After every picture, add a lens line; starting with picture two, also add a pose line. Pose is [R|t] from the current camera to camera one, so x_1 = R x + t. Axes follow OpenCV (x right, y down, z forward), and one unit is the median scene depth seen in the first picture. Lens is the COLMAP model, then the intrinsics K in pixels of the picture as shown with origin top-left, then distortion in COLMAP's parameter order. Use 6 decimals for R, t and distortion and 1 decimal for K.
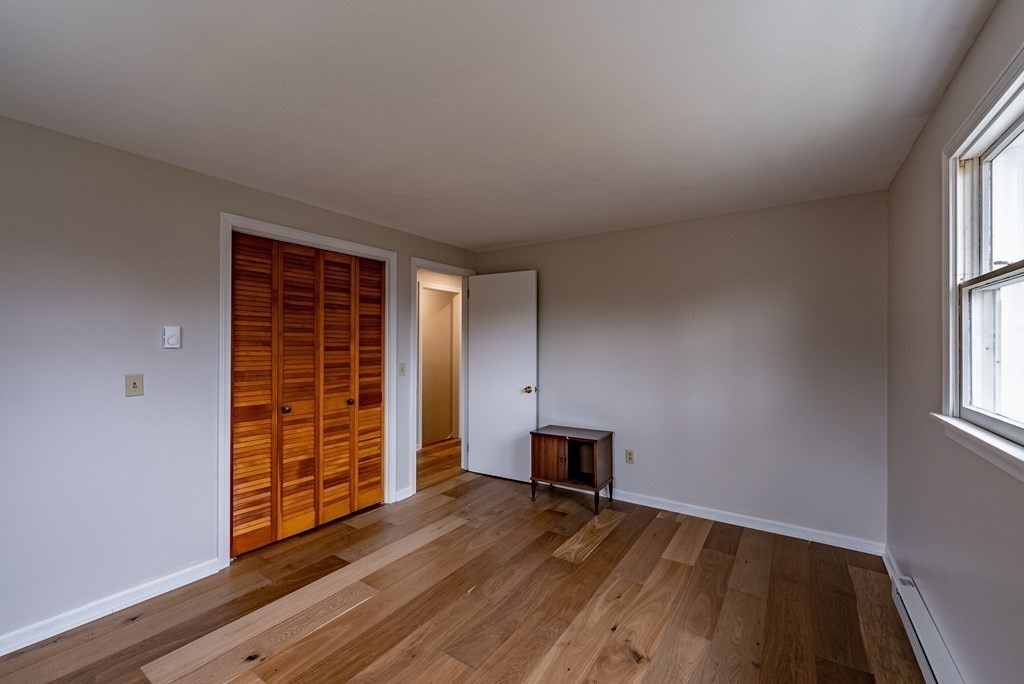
lens RADIAL K [[420.4, 0, 512.0], [0, 420.4, 342.0], [0, 0, 1]] dist [0.000594, 0.000081]
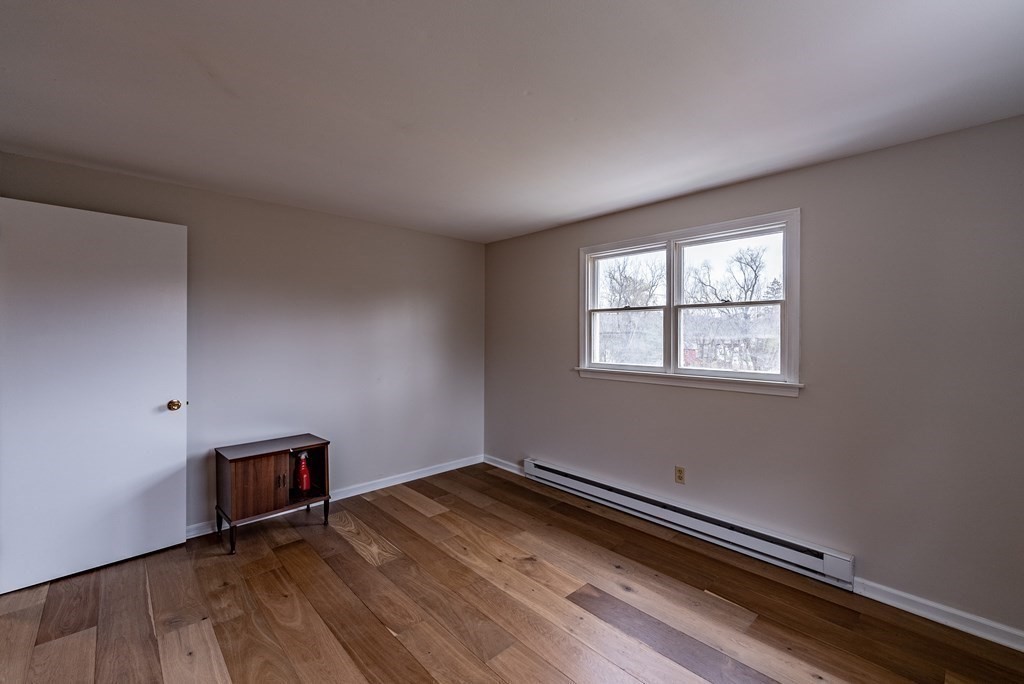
lens RADIAL K [[423.7, 0, 514.8], [0, 423.7, 336.1], [0, 0, 1]] dist [0.001118, 0.000111]
pose [[0.225034, -0.004235, 0.974342, -0.697053], [-0.004783, 0.999974, 0.005451, -0.001638], [-0.974339, -0.005887, 0.225007, 0.472885]]
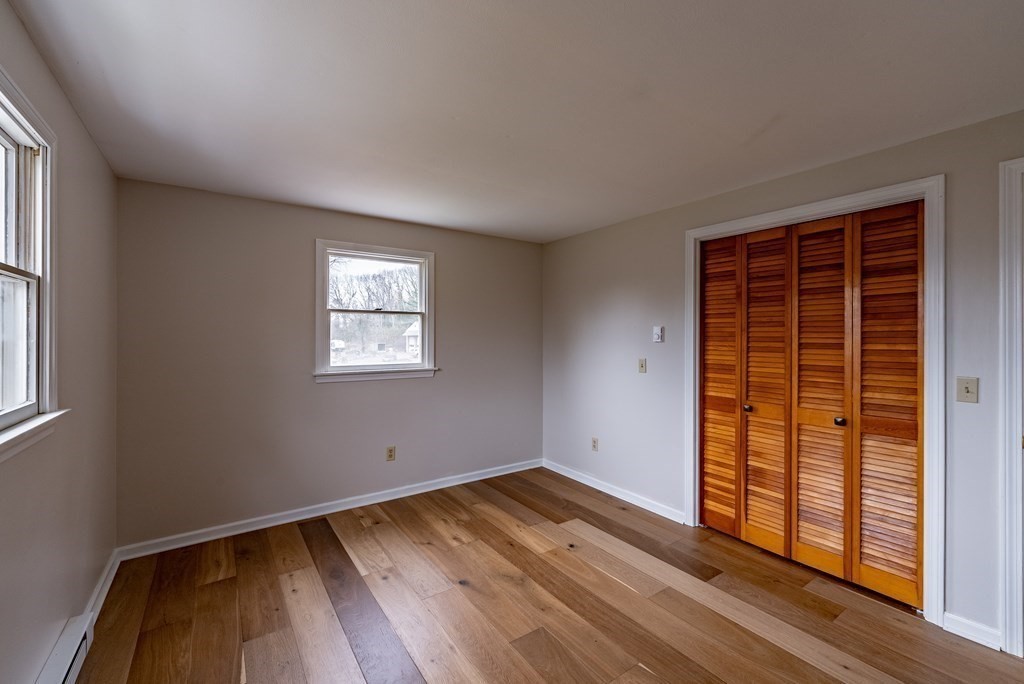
lens RADIAL K [[427.2, 0, 510.8], [0, 427.2, 338.6], [0, 0, 1]] dist [0.000614, 0.000138]
pose [[-0.358843, 0.000453, -0.933398, 0.570159], [-0.000237, 1.000000, 0.000576, 0.002127], [0.933398, 0.000428, -0.358843, 0.855891]]
